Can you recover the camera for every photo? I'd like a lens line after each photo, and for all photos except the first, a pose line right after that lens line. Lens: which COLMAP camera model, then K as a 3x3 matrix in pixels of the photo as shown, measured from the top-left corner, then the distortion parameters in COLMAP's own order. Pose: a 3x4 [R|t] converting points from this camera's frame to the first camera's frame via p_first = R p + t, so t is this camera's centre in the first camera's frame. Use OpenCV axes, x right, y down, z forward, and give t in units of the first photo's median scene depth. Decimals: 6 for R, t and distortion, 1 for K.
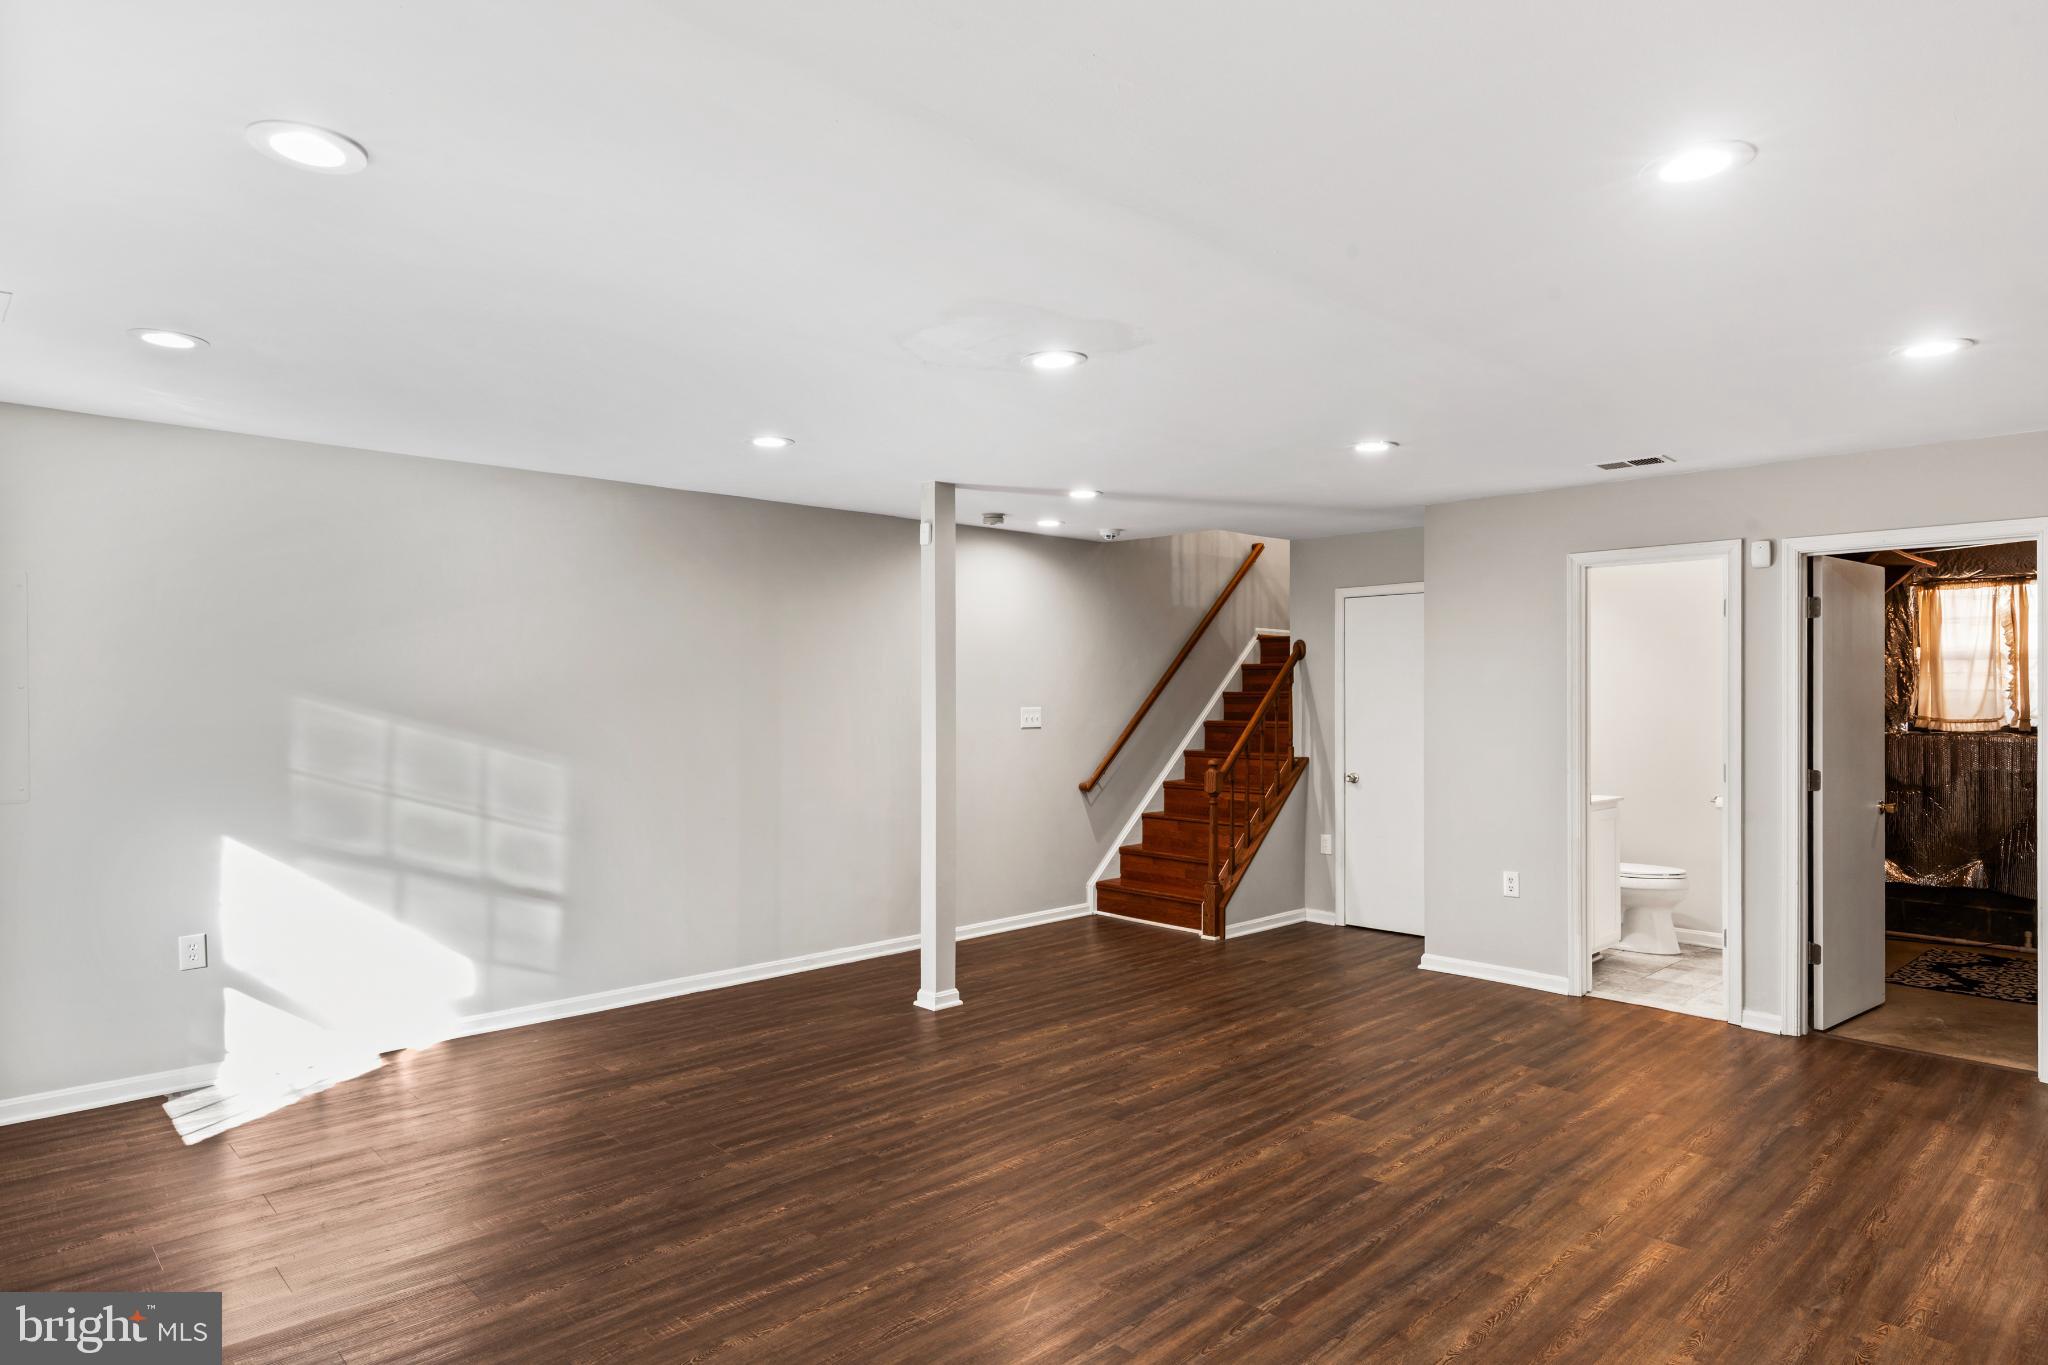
lens RADIAL K [[1165.4, 0, 1024.0], [0, 1165.4, 682.5], [0, 0, 1]] dist [-0.000215, 0.000667]
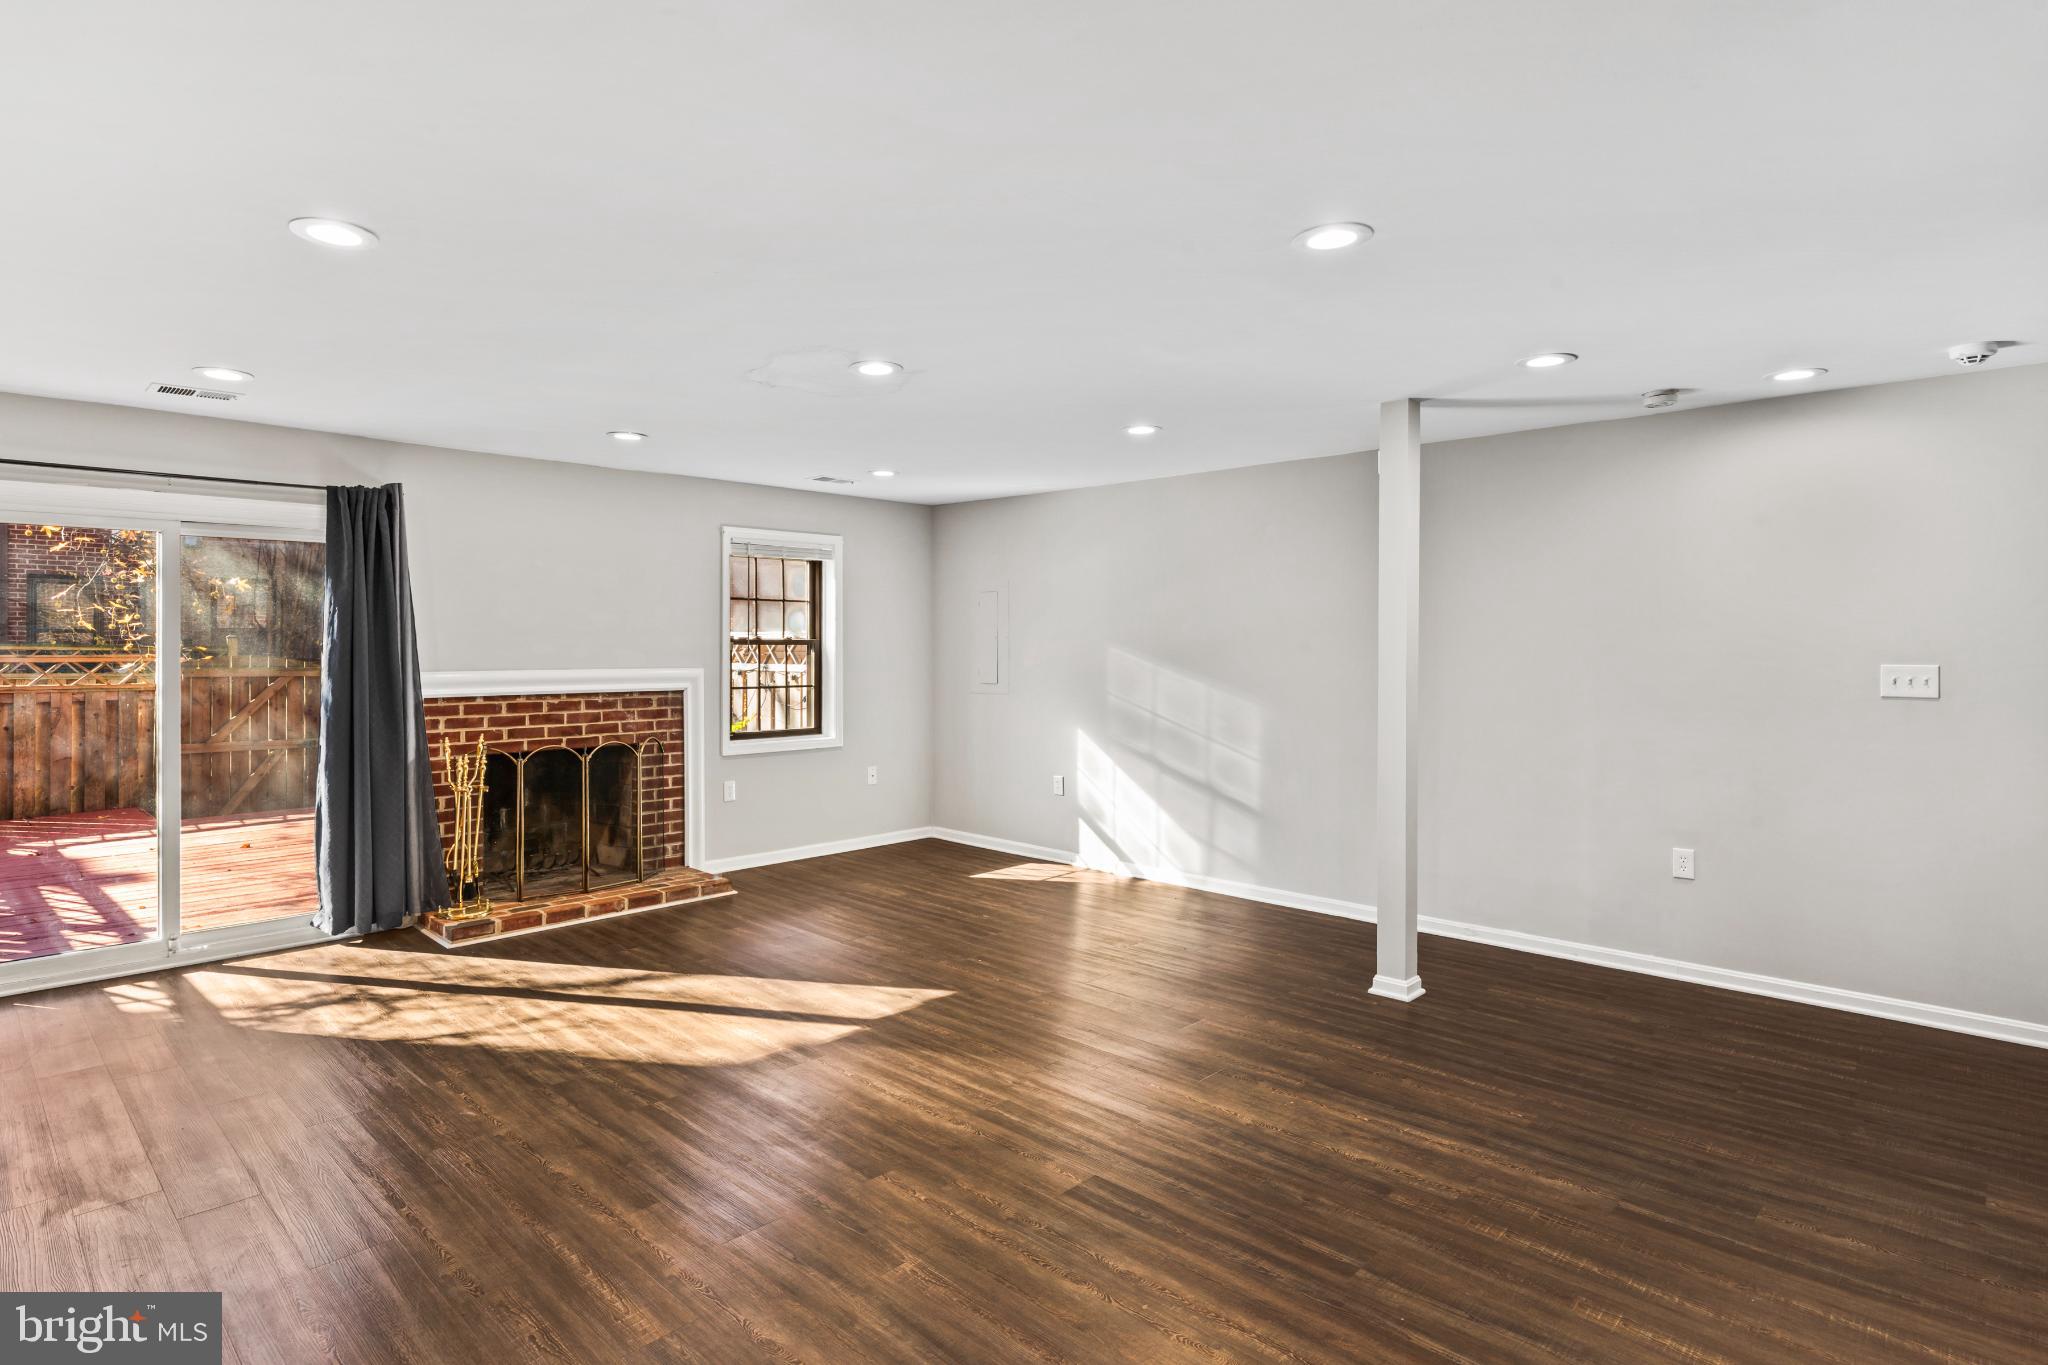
lens RADIAL K [[1074.0, 0, 1030.7], [0, 1074.0, 640.4], [0, 0, 1]] dist [-0.011267, 0.000725]
pose [[0.057795, -0.001188, -0.998328, 0.997134], [0.003077, 0.999995, -0.001011, 0.013292], [0.998324, -0.003014, 0.057798, 0.942101]]
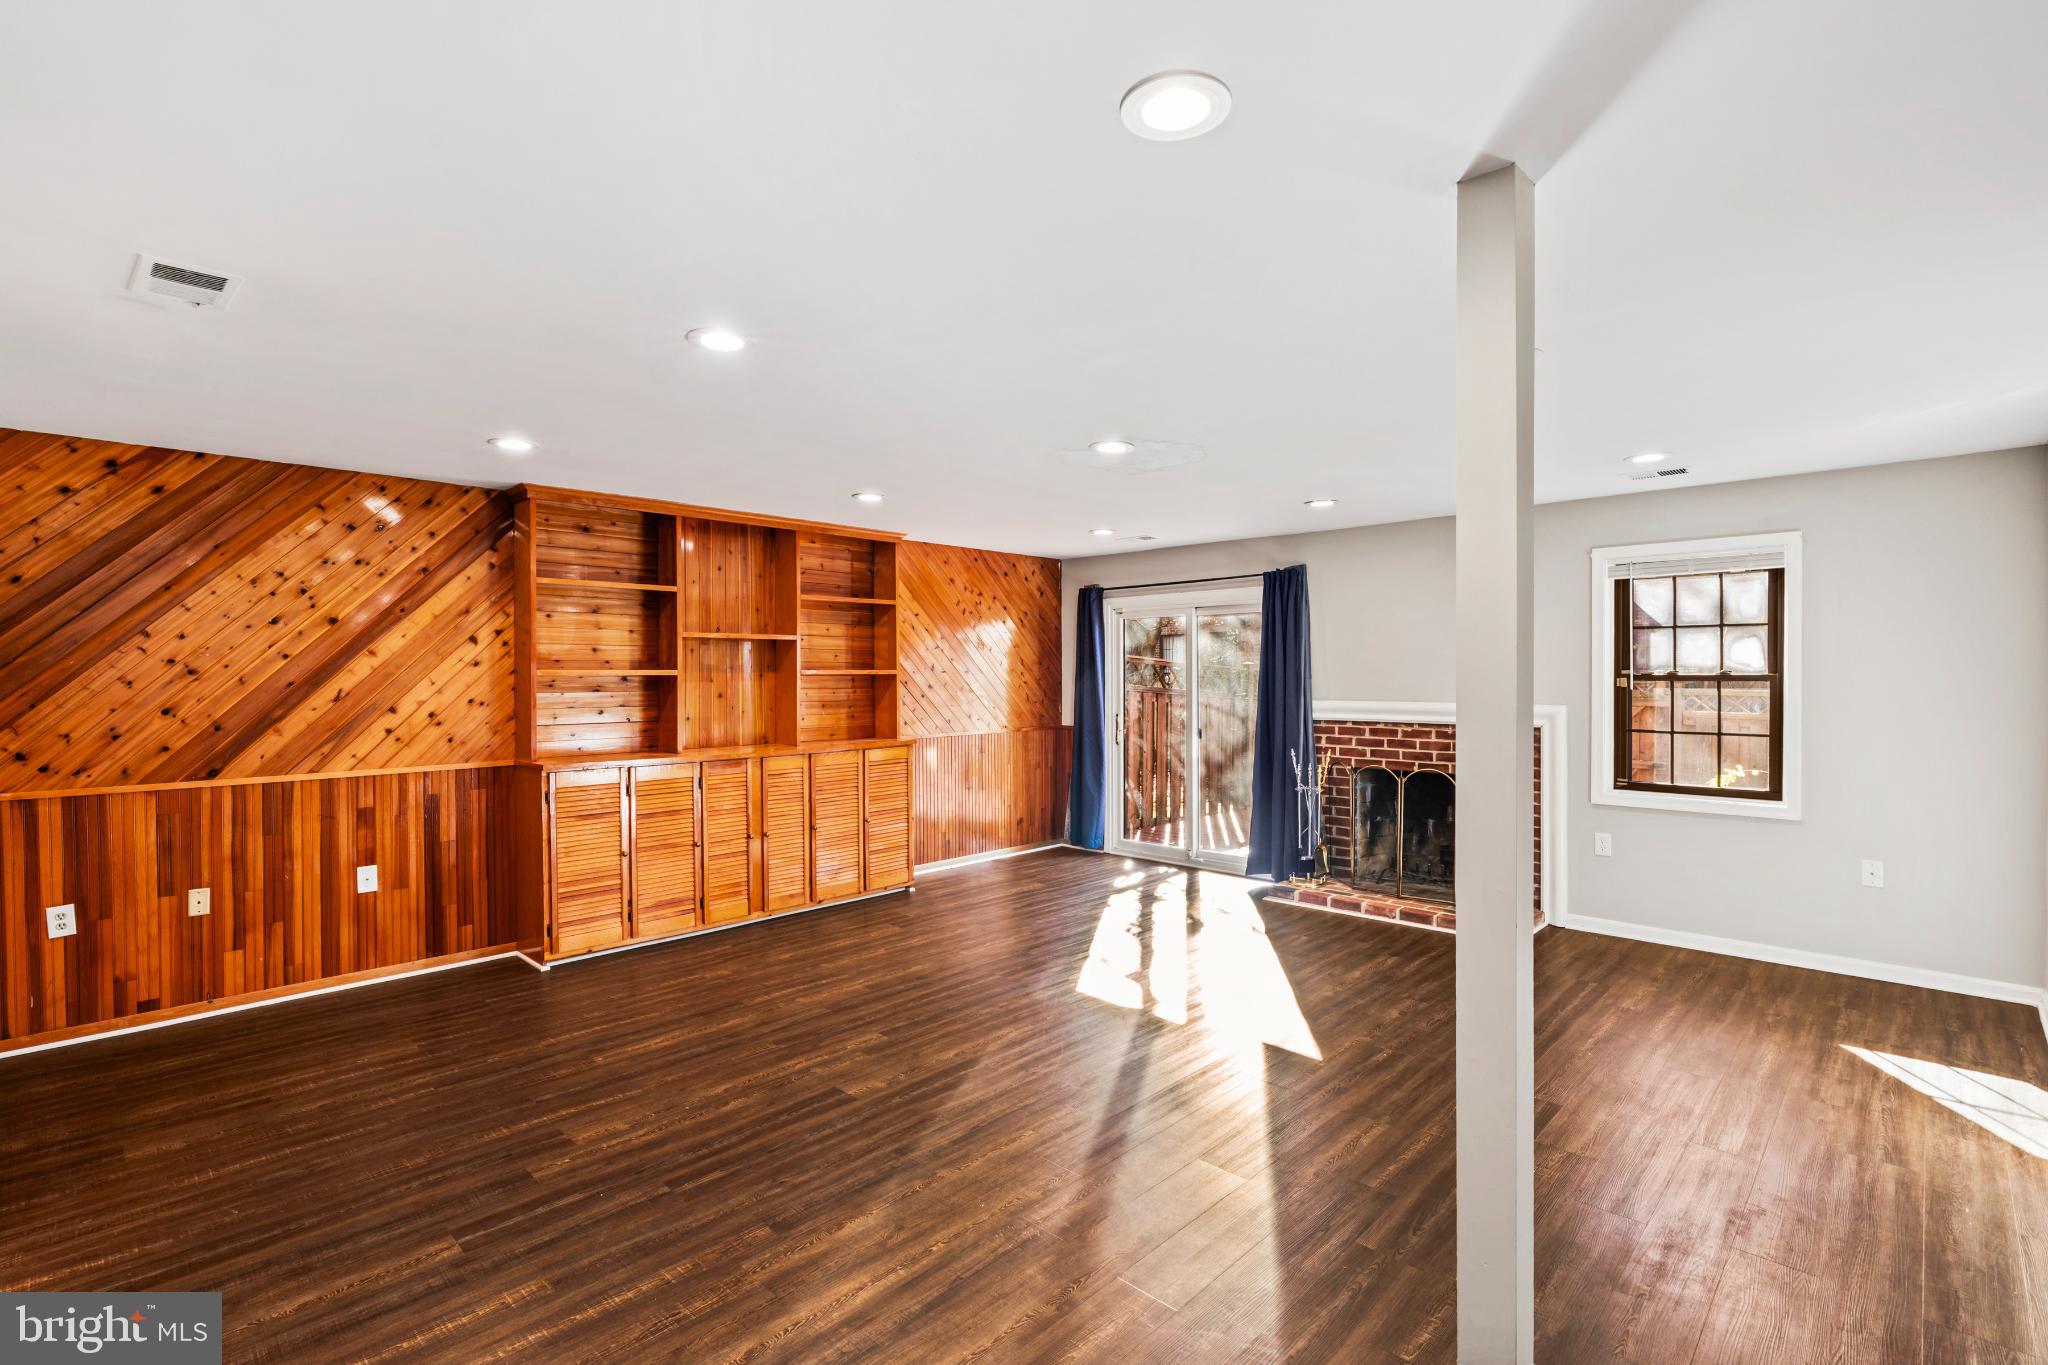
lens RADIAL K [[959.0, 0, 1019.5], [0, 959.0, 679.8], [0, 0, 1]] dist [-0.004697, -0.000078]
pose [[-0.999523, 0.005855, -0.030321, 0.151352], [0.005803, 0.999982, 0.001786, 0.008847], [0.030331, 0.001610, -0.999539, 1.871651]]
